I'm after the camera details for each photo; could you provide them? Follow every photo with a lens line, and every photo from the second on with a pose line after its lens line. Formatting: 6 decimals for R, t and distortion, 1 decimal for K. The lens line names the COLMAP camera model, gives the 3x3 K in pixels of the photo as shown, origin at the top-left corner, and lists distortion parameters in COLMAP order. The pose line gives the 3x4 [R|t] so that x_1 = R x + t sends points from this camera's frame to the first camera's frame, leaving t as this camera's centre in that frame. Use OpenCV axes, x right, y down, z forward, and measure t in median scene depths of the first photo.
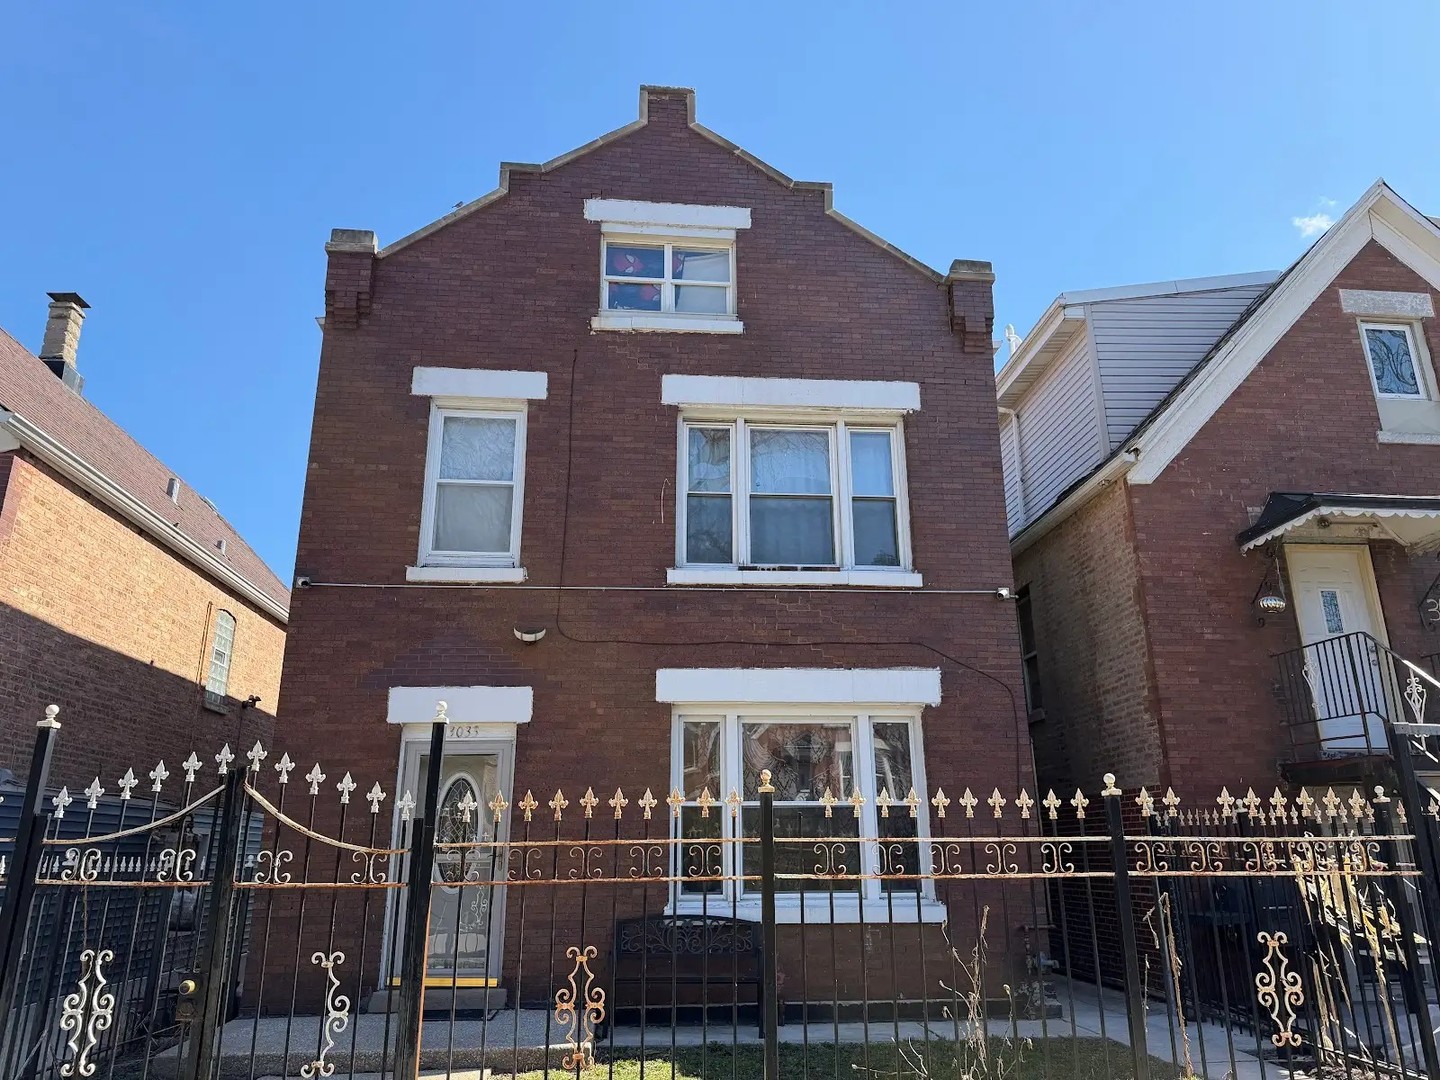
lens RADIAL K [[1011.3, 0, 716.2], [0, 1011.3, 538.8], [0, 0, 1]] dist [0.109247, -0.150722]
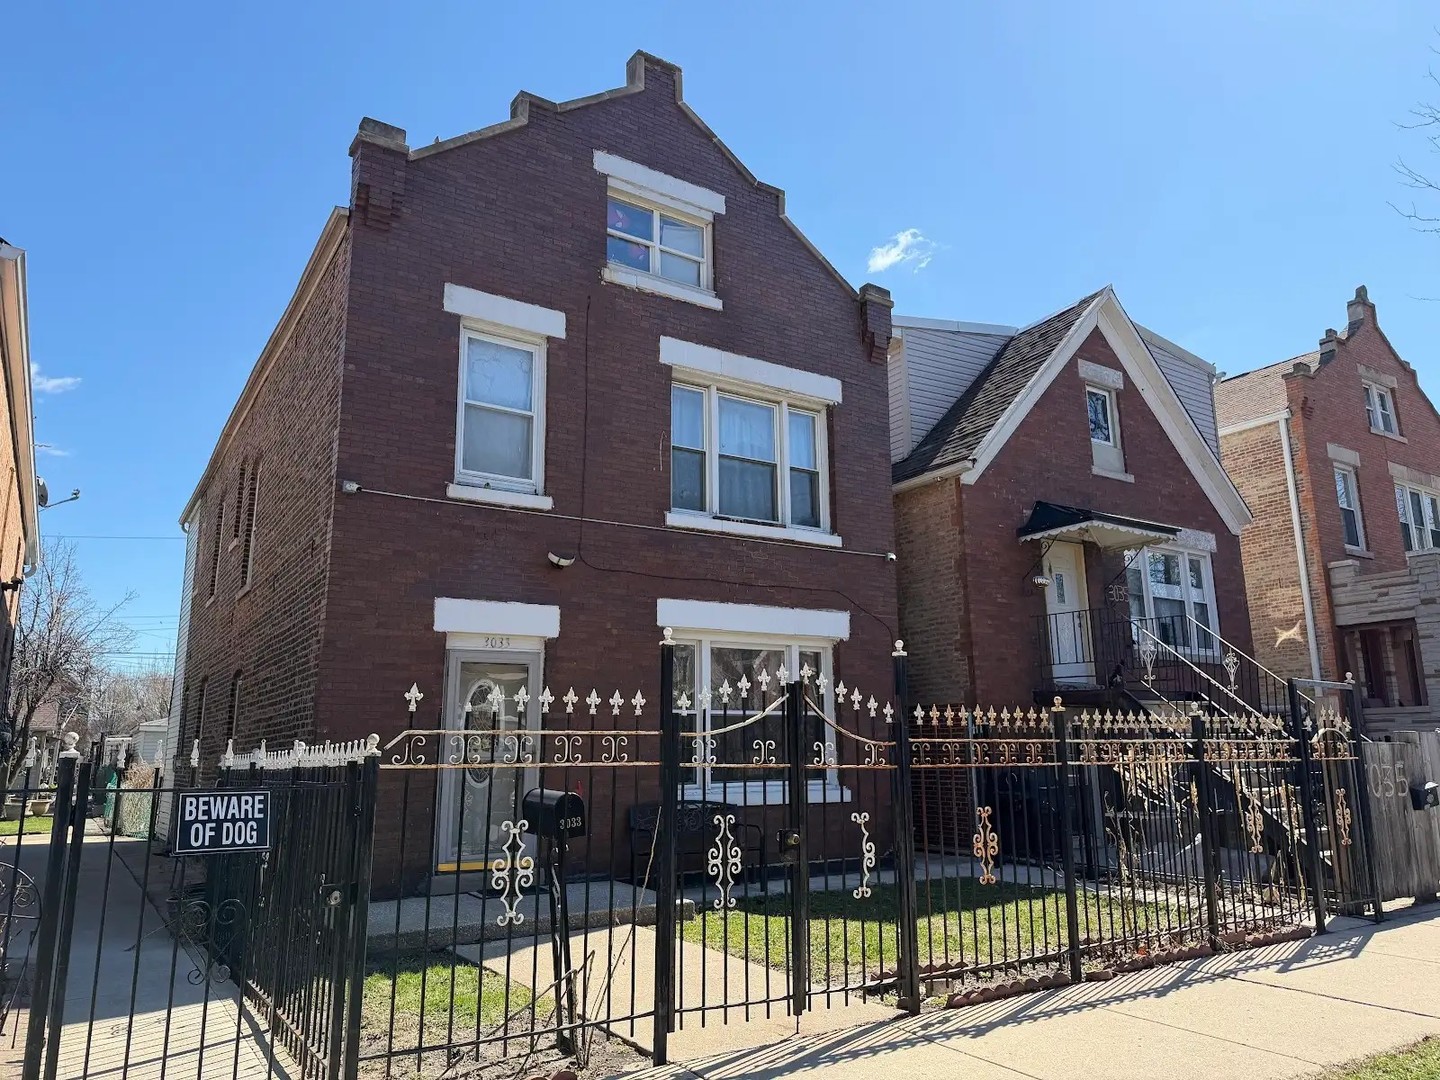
lens RADIAL K [[1011.3, 0, 716.2], [0, 1011.3, 538.8], [0, 0, 1]] dist [0.109247, -0.150722]
pose [[0.880694, 0.097111, 0.463624, -0.514156], [-0.139552, 0.988512, 0.058037, -0.014322], [-0.452662, -0.115812, 0.884129, -0.044610]]
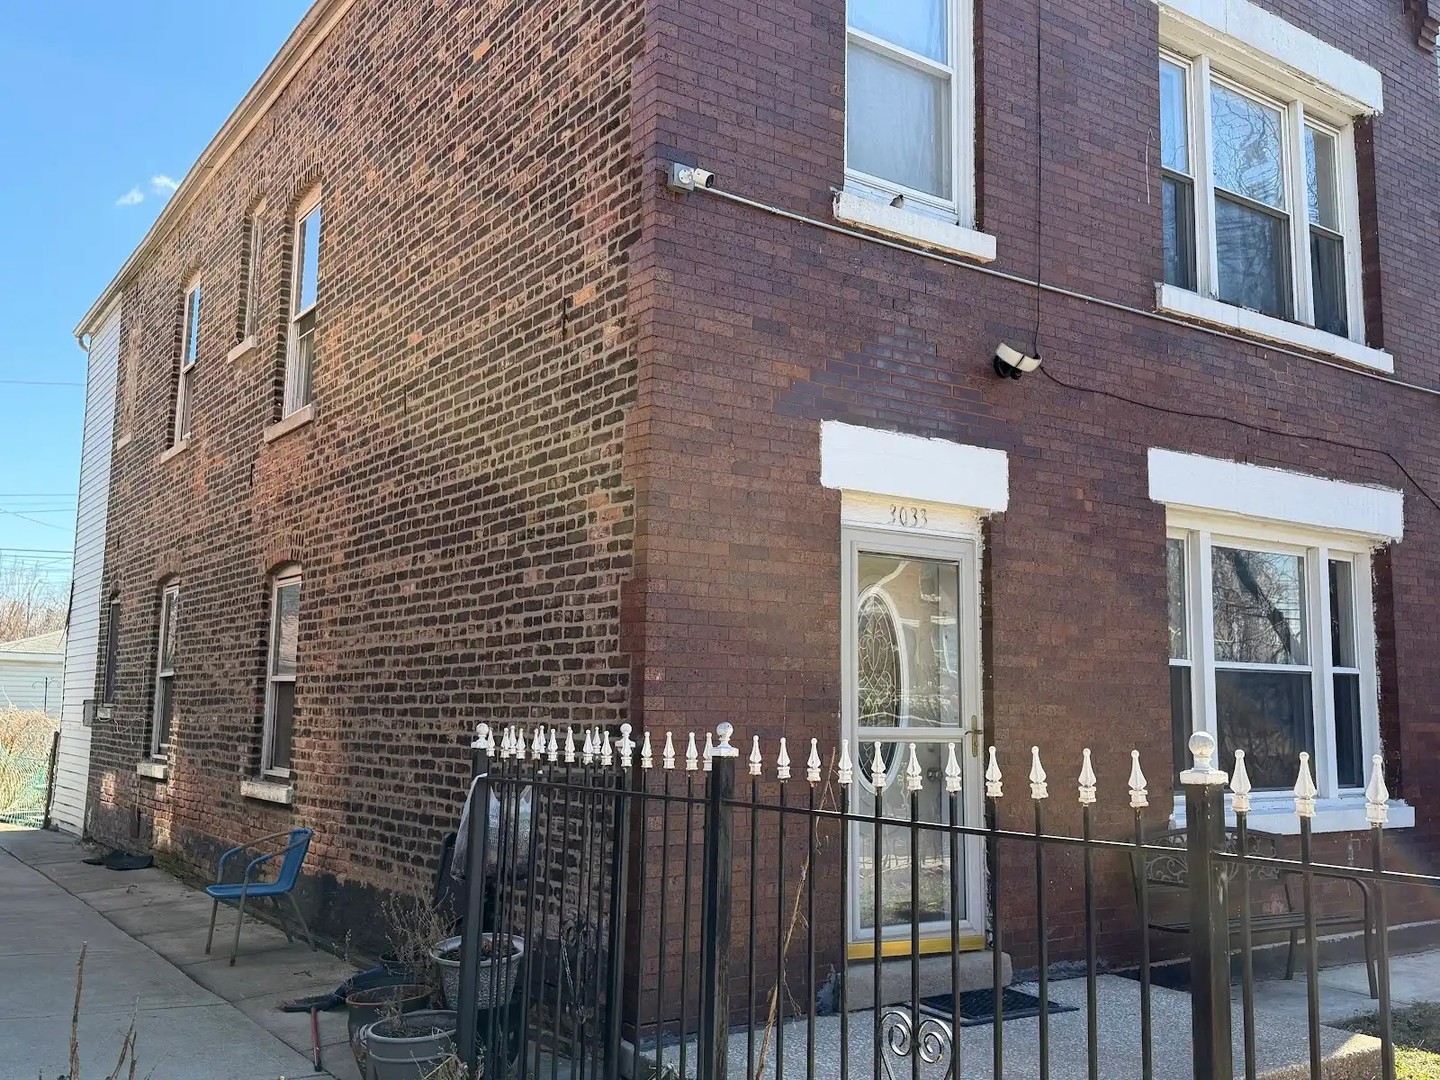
lens RADIAL K [[1302.6, 0, 681.0], [0, 1302.6, 534.1], [0, 0, 1]] dist [0.169803, -0.276449]
pose [[0.866035, 0.087626, 0.492244, -0.650570], [-0.172904, 0.976267, 0.130412, 0.117839], [-0.469134, -0.198052, 0.860633, 0.414283]]
